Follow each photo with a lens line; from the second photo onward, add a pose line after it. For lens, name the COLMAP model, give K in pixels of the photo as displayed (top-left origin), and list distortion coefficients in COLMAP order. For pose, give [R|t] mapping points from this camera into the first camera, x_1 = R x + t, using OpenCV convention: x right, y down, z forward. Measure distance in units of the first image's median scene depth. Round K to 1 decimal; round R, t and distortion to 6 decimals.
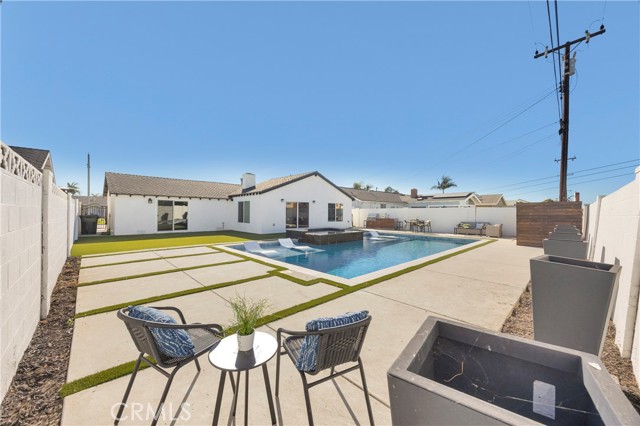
lens RADIAL K [[243.1, 0, 320.0], [0, 243.1, 213.0], [0, 0, 1]] dist [0.010126, 0.000030]
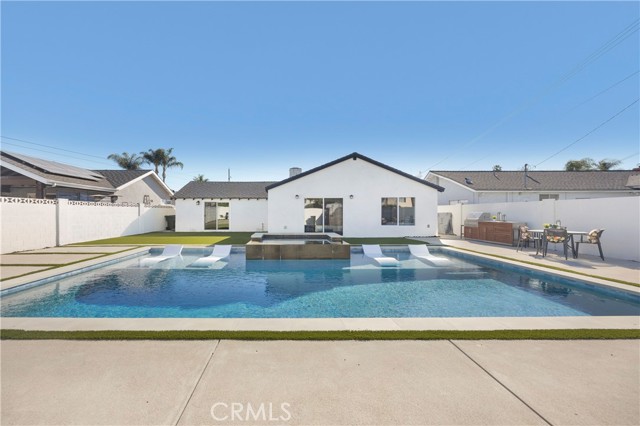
lens RADIAL K [[253.1, 0, 319.9], [0, 253.1, 231.0], [0, 0, 1]] dist [0.001775, 0.000116]
pose [[0.729329, 0.044378, -0.682723, 0.413889], [0.004760, 0.997541, 0.069926, 0.001052], [0.684147, -0.054248, 0.727324, 0.398464]]
